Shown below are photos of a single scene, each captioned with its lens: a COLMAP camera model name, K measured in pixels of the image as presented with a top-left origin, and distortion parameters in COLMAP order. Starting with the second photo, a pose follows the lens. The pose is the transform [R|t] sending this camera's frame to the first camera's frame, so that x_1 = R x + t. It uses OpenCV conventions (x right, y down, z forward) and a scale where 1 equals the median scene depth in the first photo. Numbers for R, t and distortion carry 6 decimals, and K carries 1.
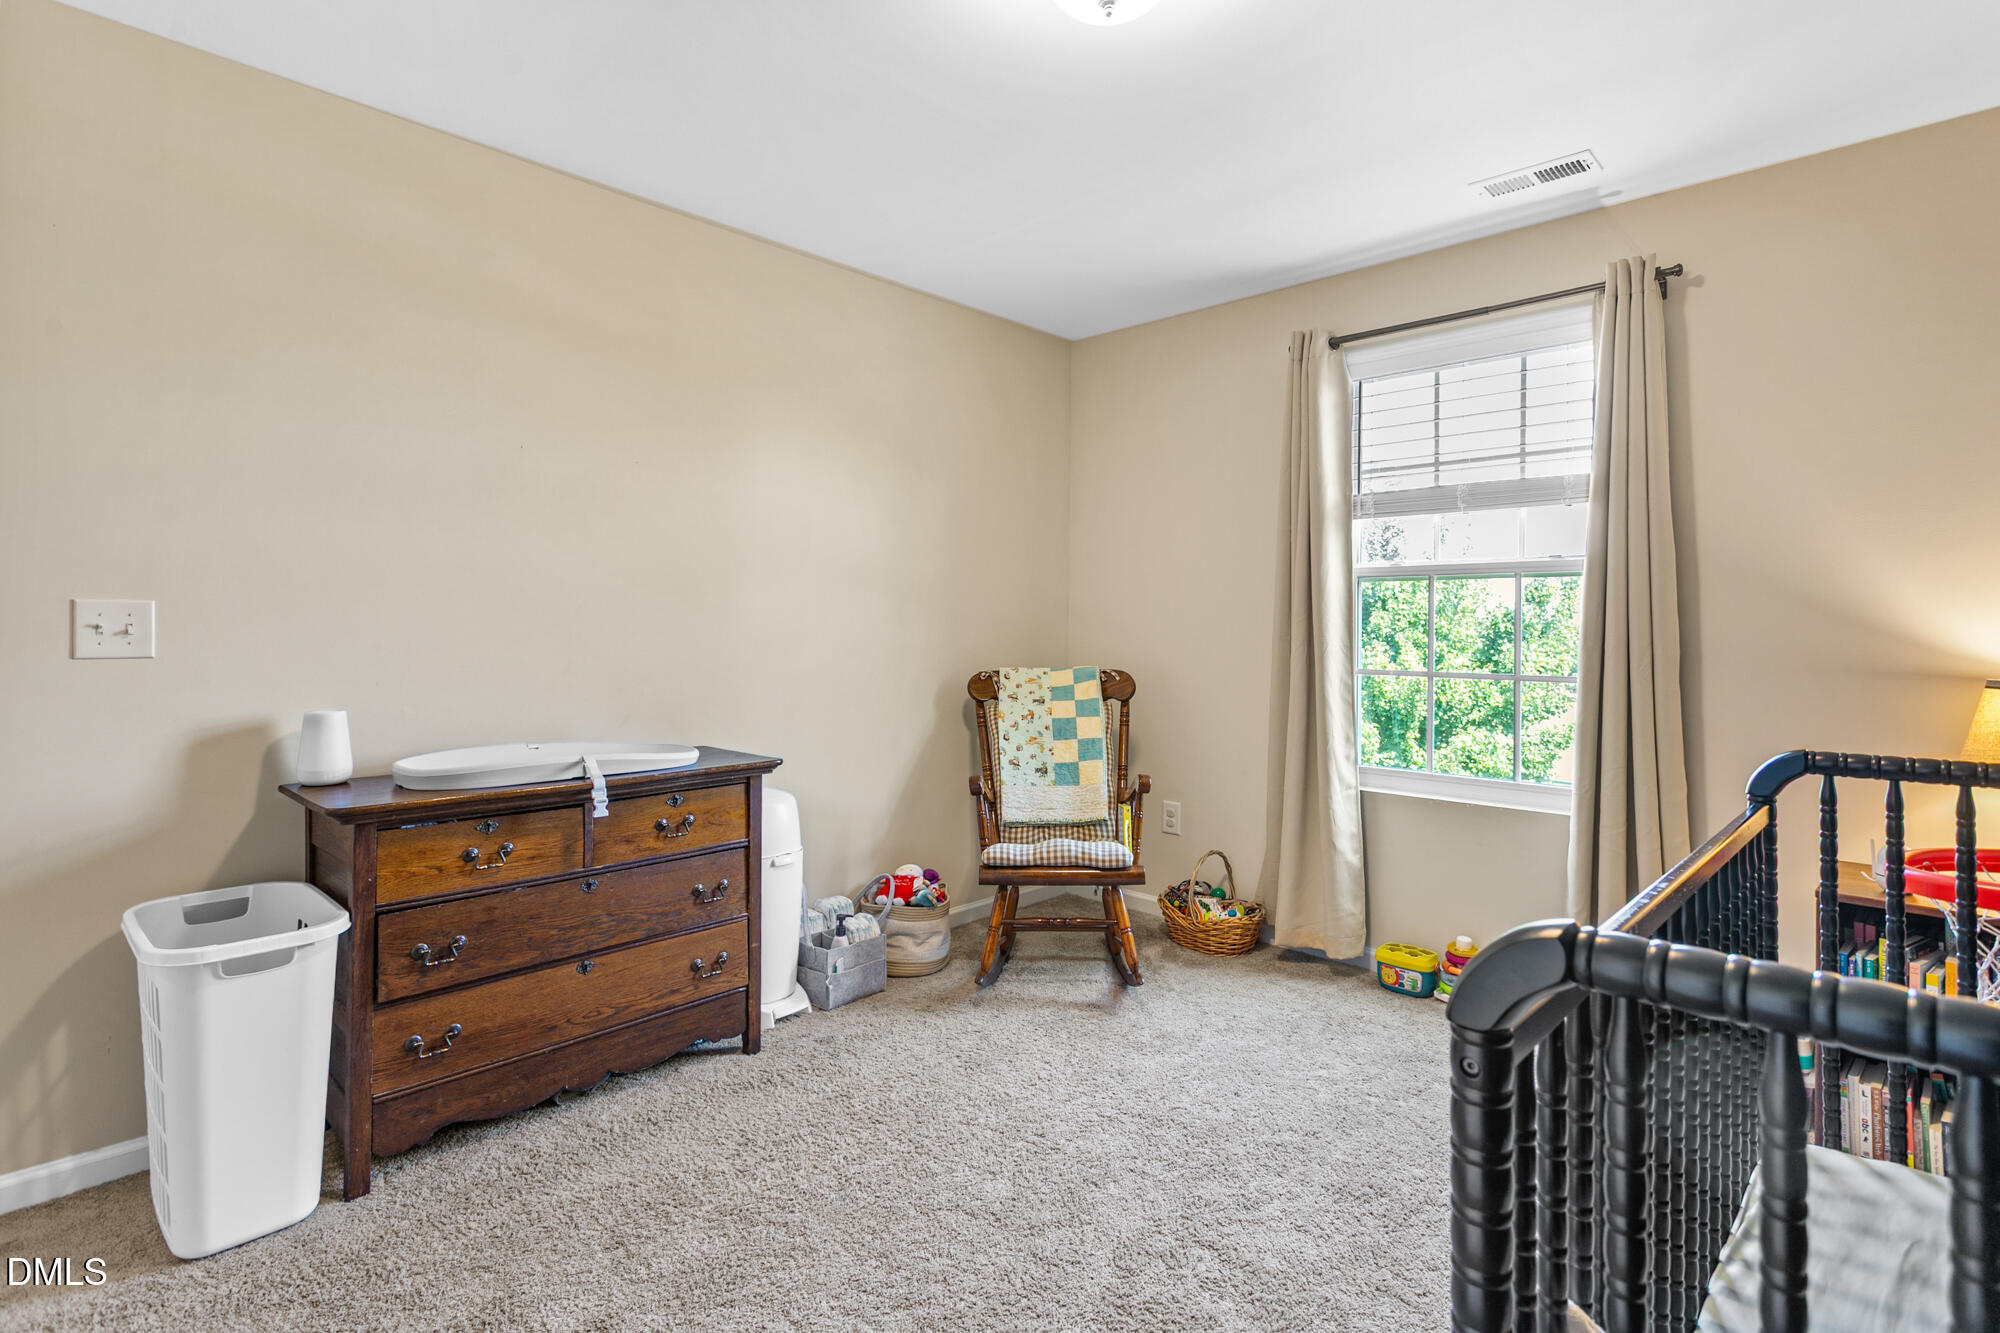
lens RADIAL K [[961.7, 0, 1001.6], [0, 961.7, 632.8], [0, 0, 1]] dist [0.006034, -0.004011]
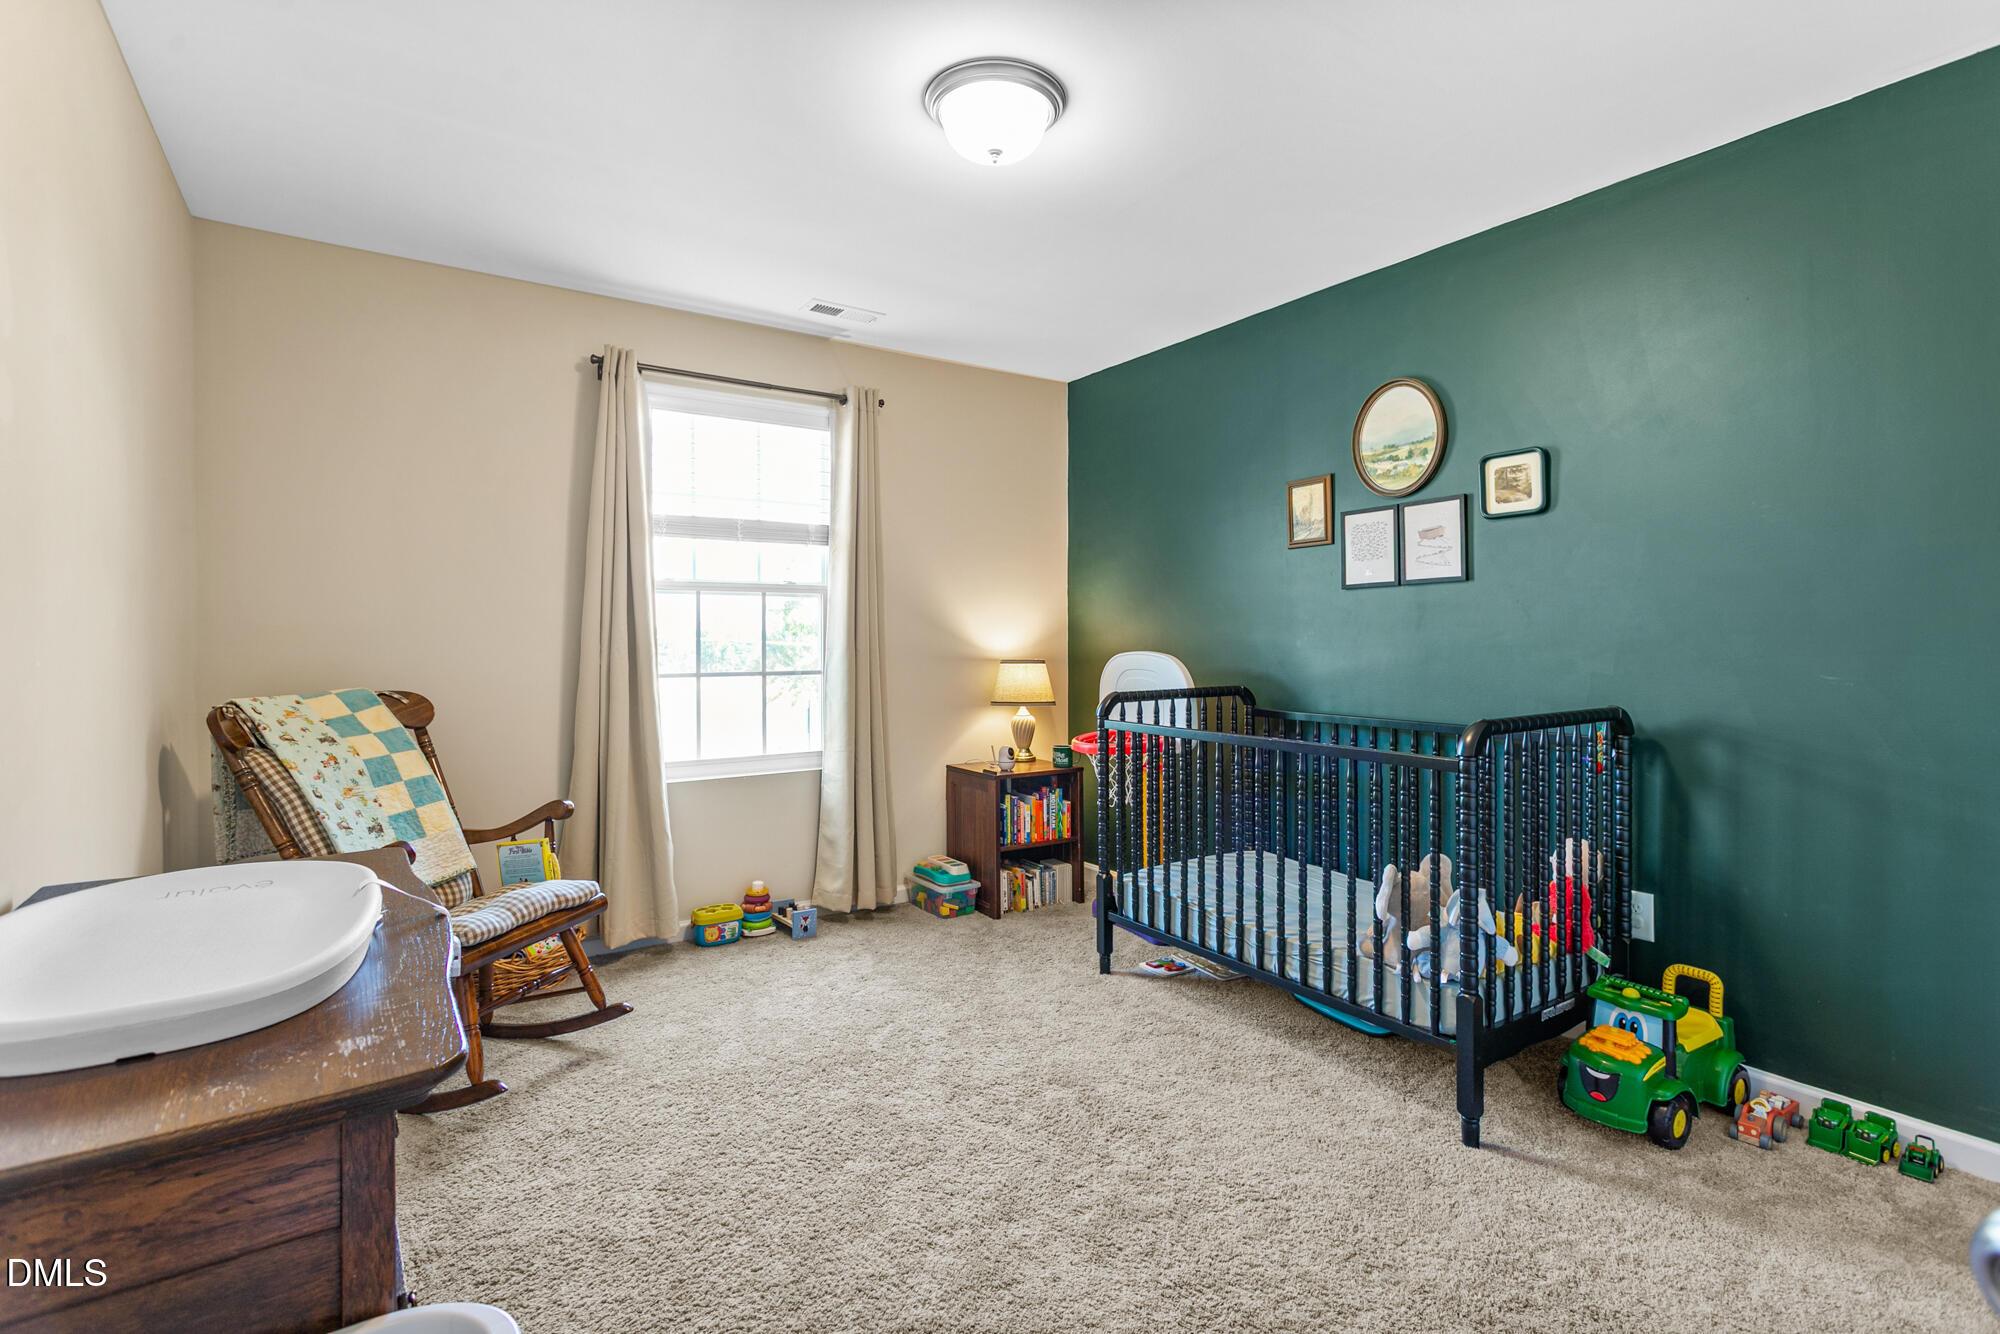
lens RADIAL K [[961.7, 0, 1000.1], [0, 961.7, 645.2], [0, 0, 1]] dist [0.006034, -0.004011]
pose [[0.209784, -0.014177, 0.977645, -0.613823], [0.010303, 0.999871, 0.012289, -0.004404], [-0.977693, 0.007495, 0.209903, 0.382375]]
